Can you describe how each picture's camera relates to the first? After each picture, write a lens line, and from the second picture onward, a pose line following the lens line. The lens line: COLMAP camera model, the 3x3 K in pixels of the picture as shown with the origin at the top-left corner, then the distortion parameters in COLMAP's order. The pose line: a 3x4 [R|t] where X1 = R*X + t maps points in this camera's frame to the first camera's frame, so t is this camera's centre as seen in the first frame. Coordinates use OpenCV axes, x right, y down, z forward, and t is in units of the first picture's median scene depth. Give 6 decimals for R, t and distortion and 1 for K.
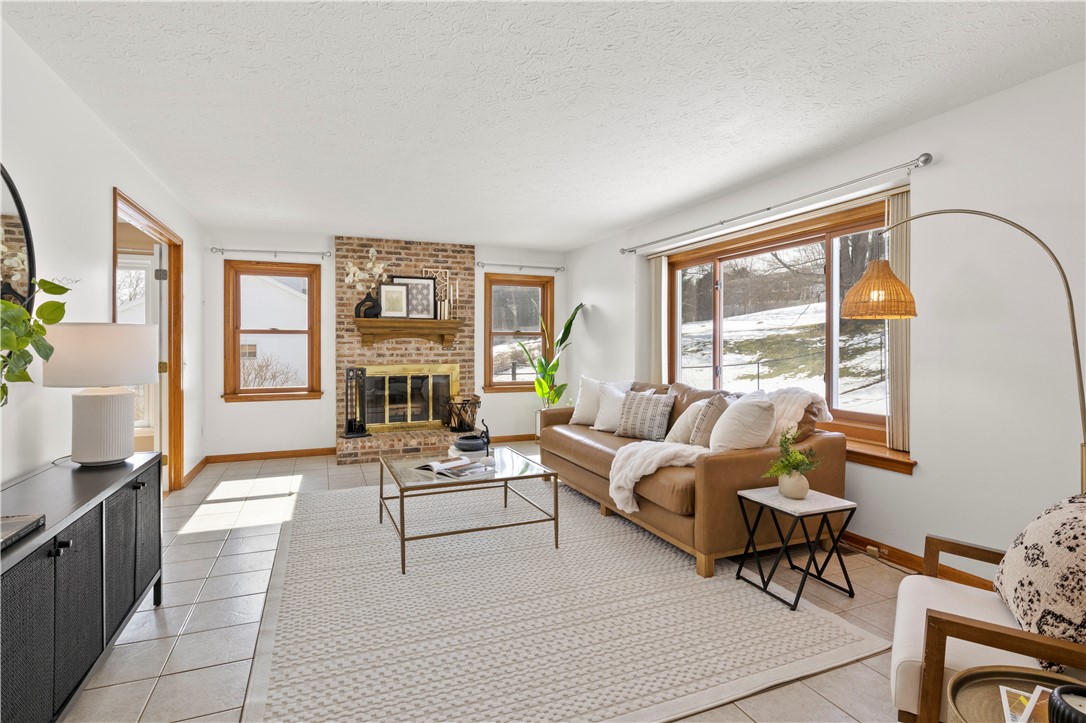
lens RADIAL K [[547.1, 0, 545.9], [0, 547.1, 349.8], [0, 0, 1]] dist [-0.019952, -0.000279]
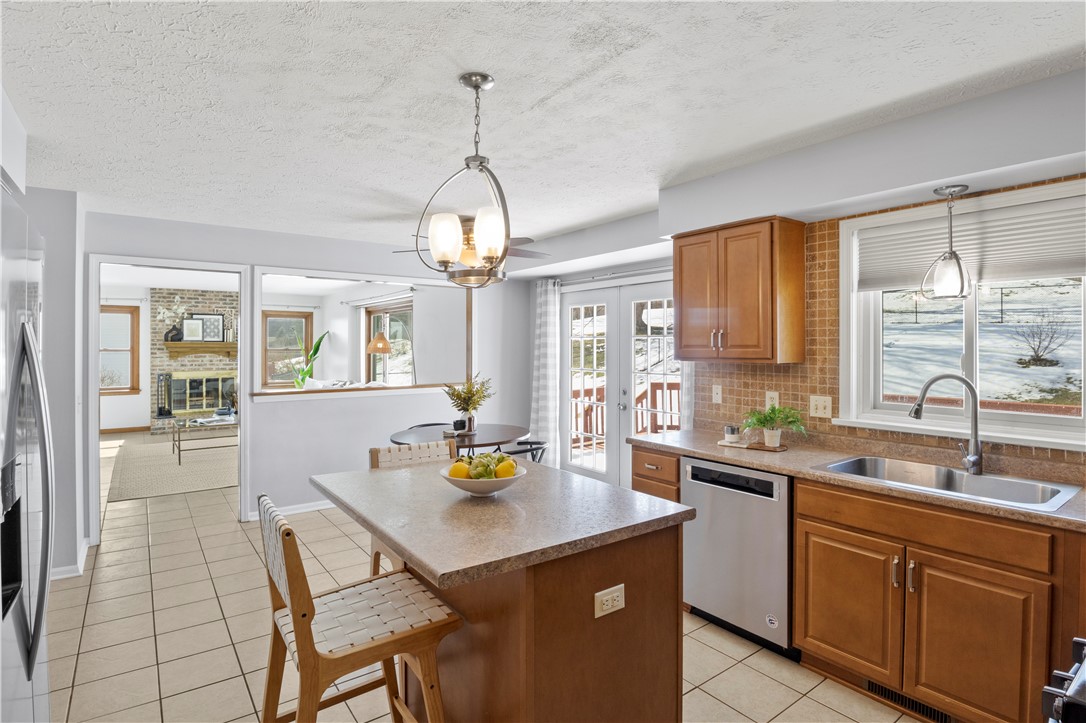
lens RADIAL K [[557.5, 0, 542.9], [0, 557.5, 346.6], [0, 0, 1]] dist [-0.027248, -0.000675]
pose [[0.971370, 0.001450, 0.237569, 0.313434], [0.000595, 0.999963, -0.008535, -0.029026], [-0.237573, 0.008432, 0.971333, -0.749232]]
